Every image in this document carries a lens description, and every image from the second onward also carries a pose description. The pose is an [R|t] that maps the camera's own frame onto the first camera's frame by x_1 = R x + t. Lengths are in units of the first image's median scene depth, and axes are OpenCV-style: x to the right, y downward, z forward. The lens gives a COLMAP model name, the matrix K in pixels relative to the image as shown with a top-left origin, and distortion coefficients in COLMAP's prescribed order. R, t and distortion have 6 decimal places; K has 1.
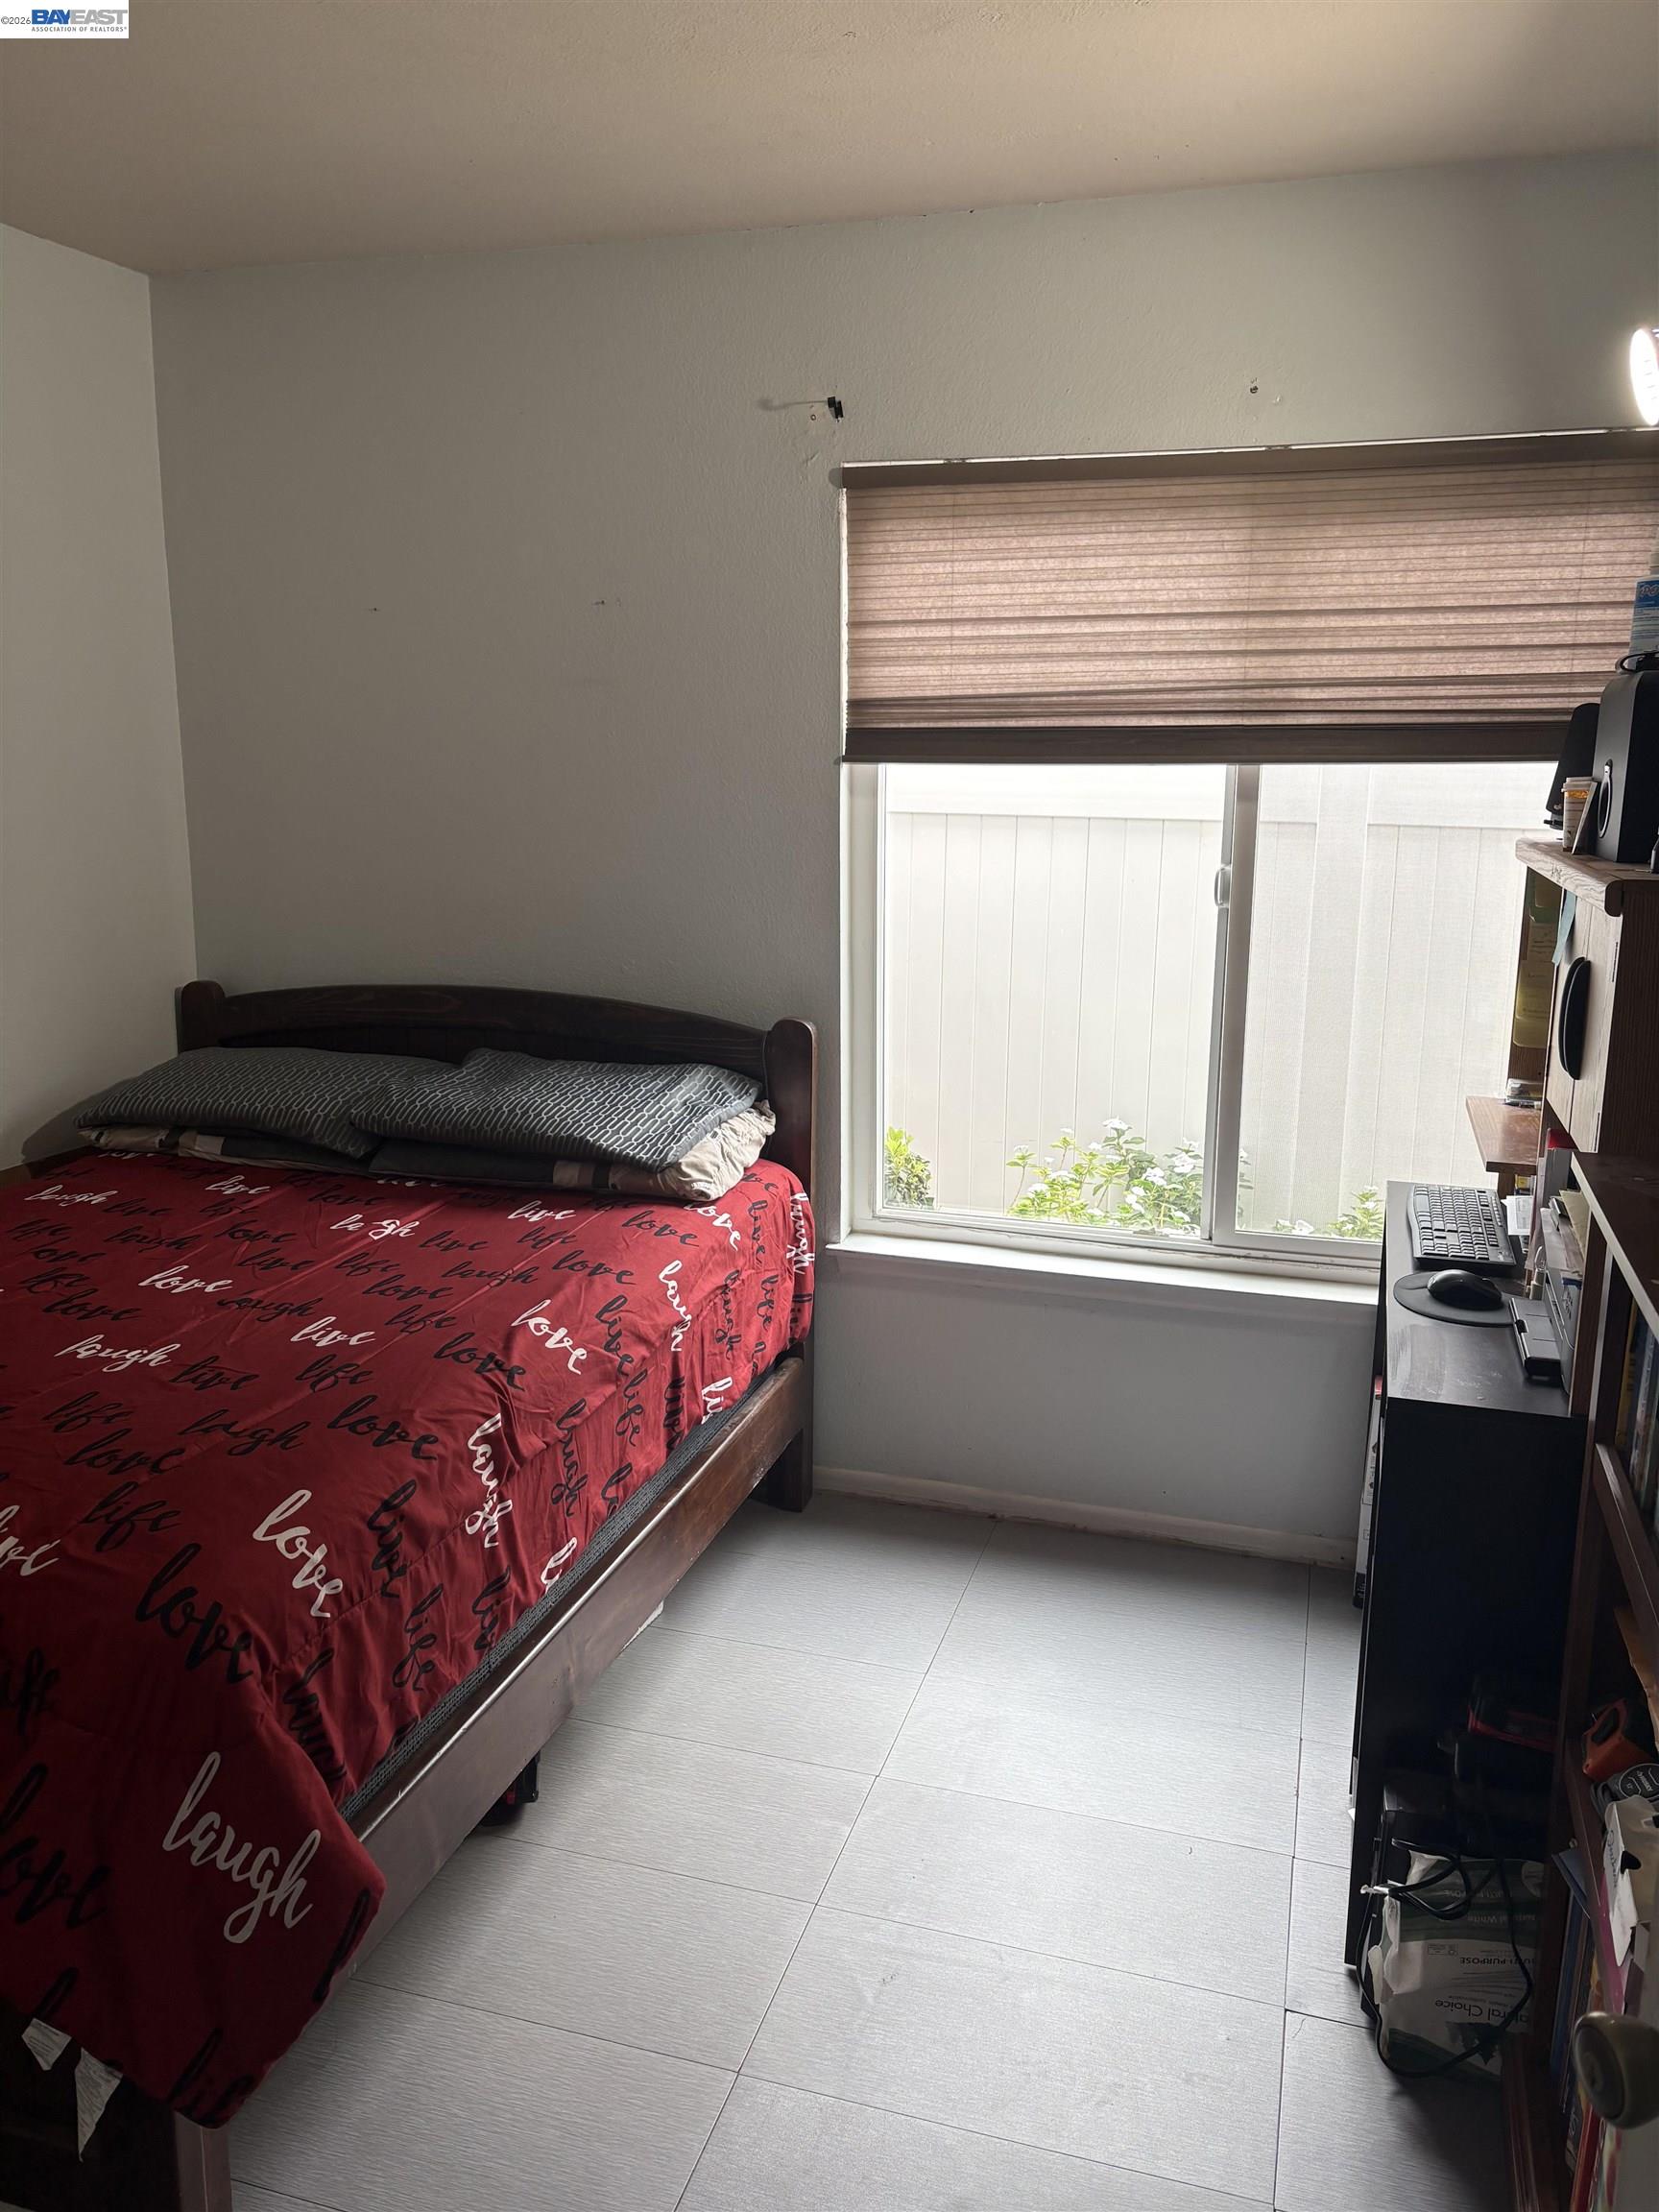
lens RADIAL K [[1680.6, 0, 829.5], [0, 1680.6, 1106.0], [0, 0, 1]] dist [0.001988, 0.048114]
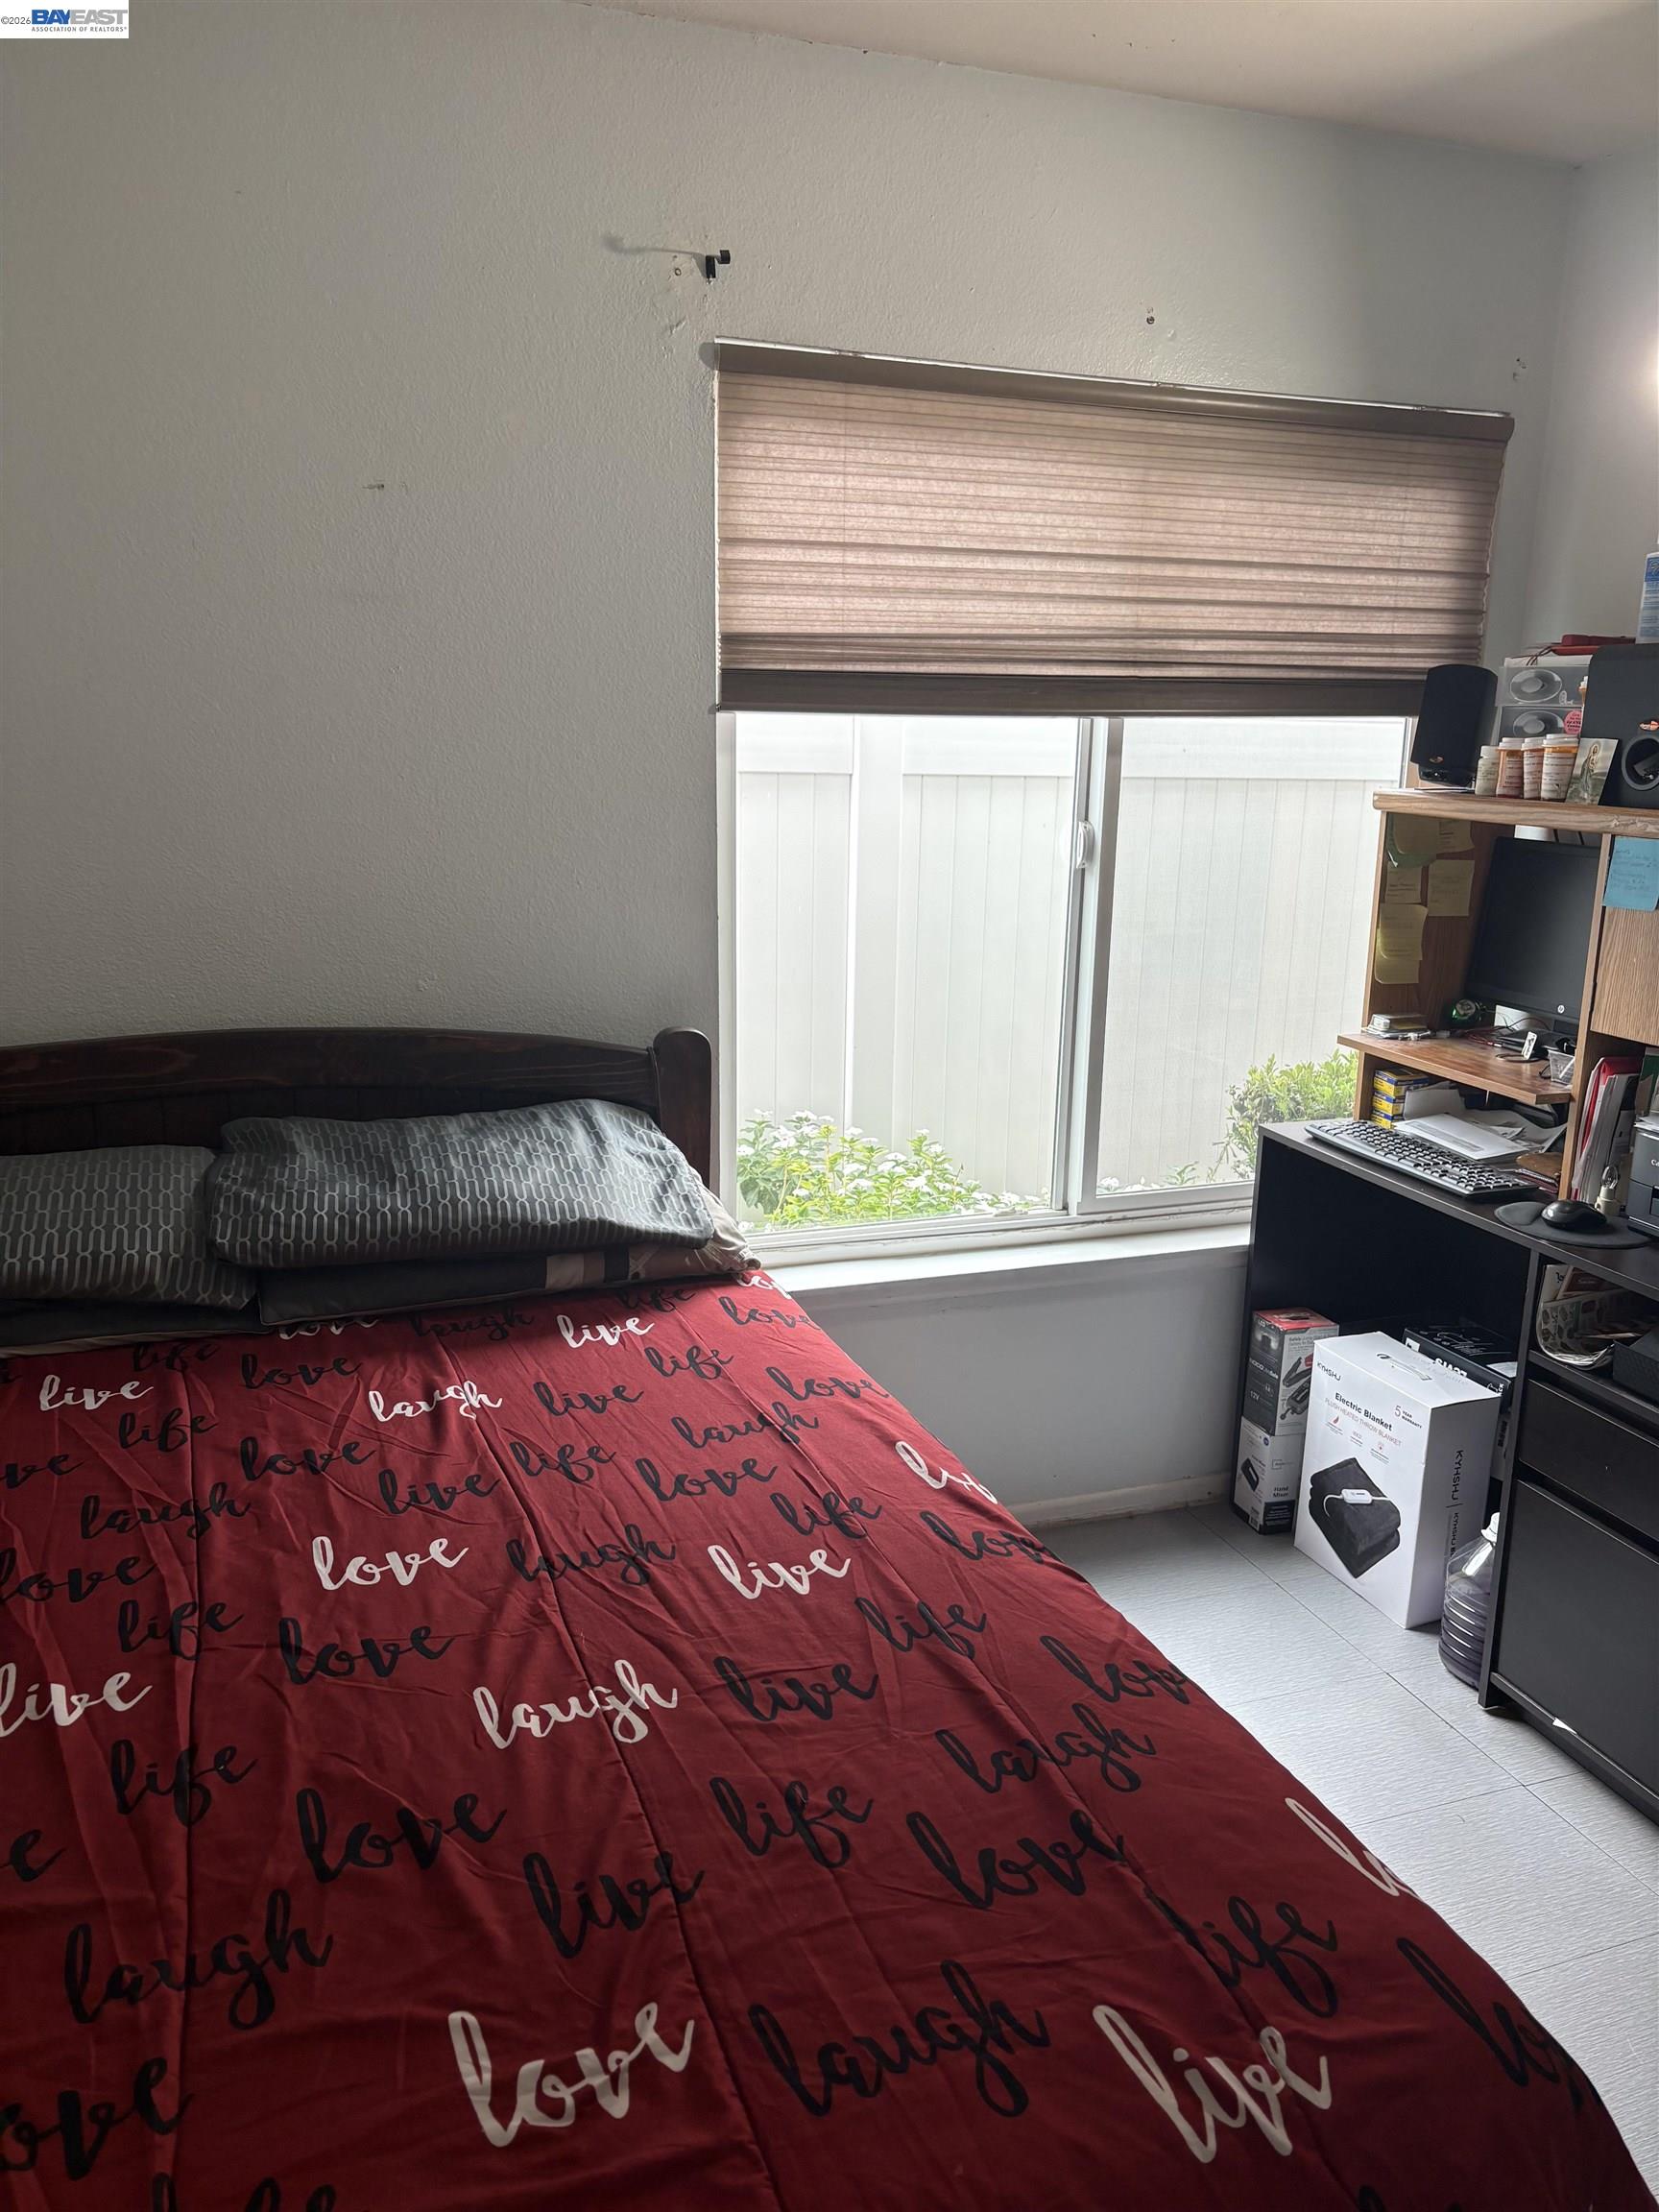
lens RADIAL K [[1680.6, 0, 829.5], [0, 1680.6, 1106.0], [0, 0, 1]] dist [0.001988, 0.048114]
pose [[0.789998, -0.134447, 0.598186, -0.495666], [0.112694, 0.990880, 0.073878, -0.073036], [-0.602663, 0.009048, 0.797944, 0.337624]]
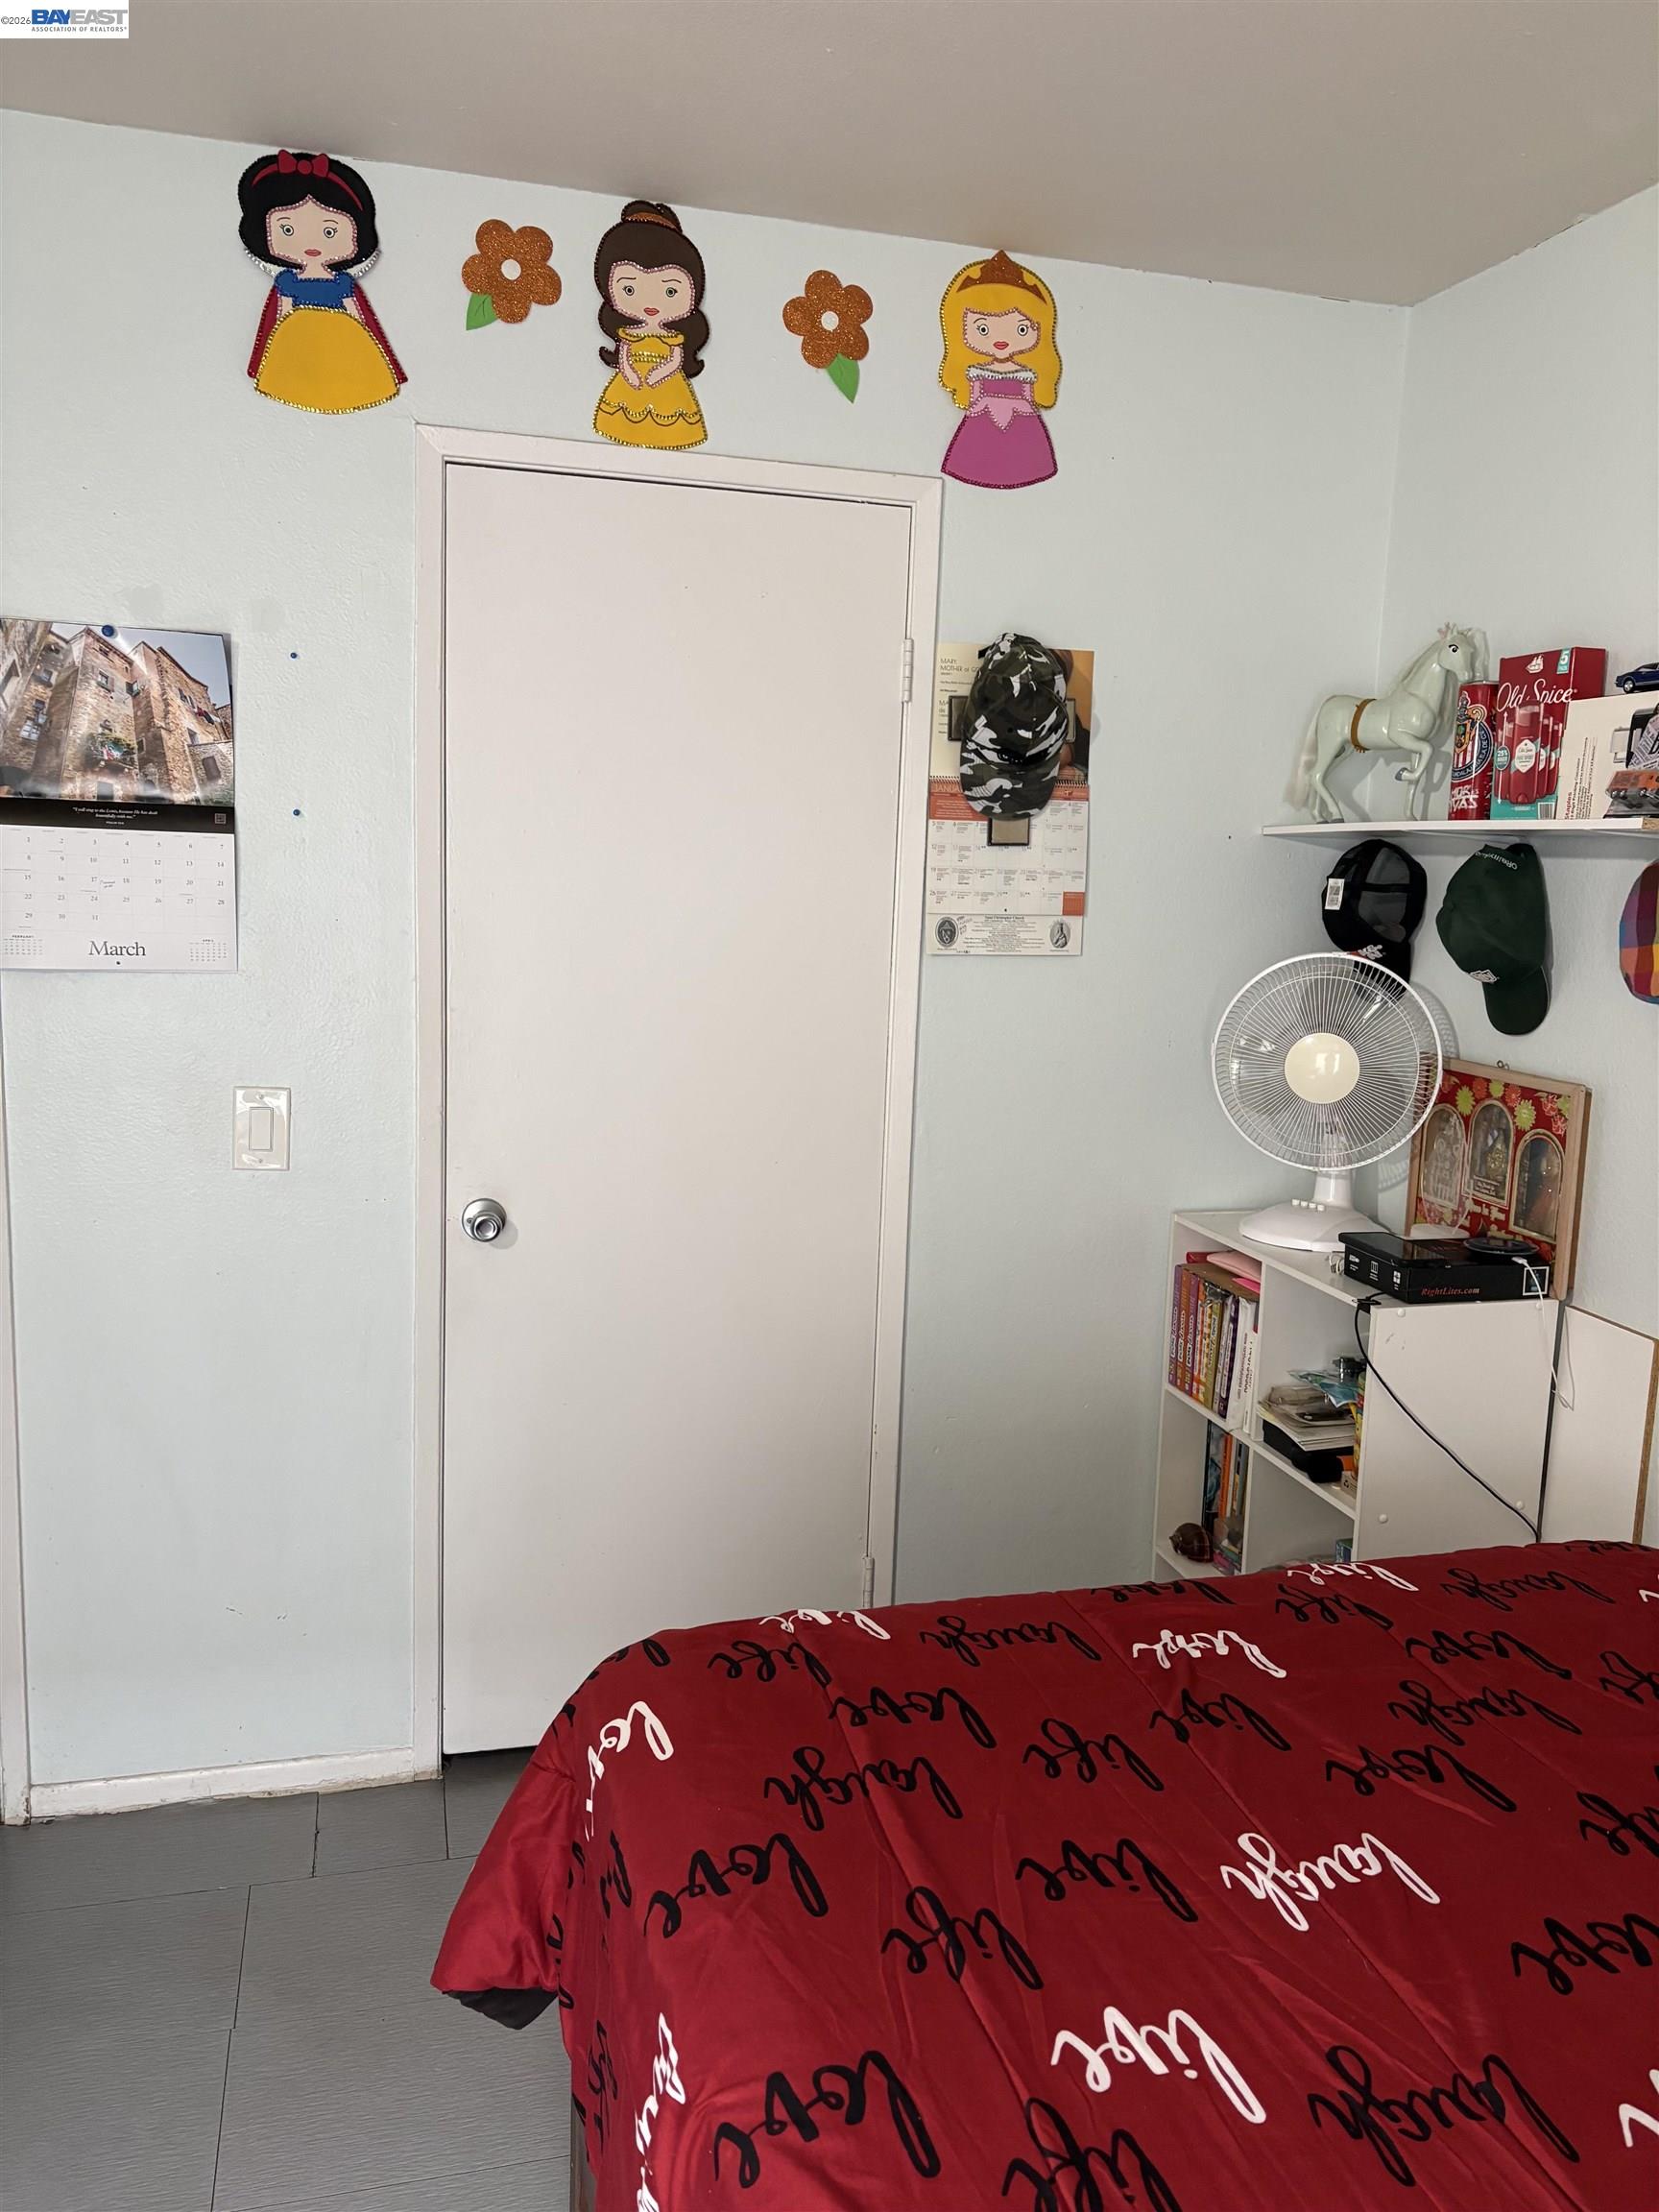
lens RADIAL K [[1680.6, 0, 829.5], [0, 1680.6, 1106.0], [0, 0, 1]] dist [0.001988, 0.048114]
pose [[-0.843564, 0.046740, -0.534991, 0.024591], [-0.151014, 0.935361, 0.319835, -0.199273], [0.515359, 0.350592, -0.781979, 0.933996]]
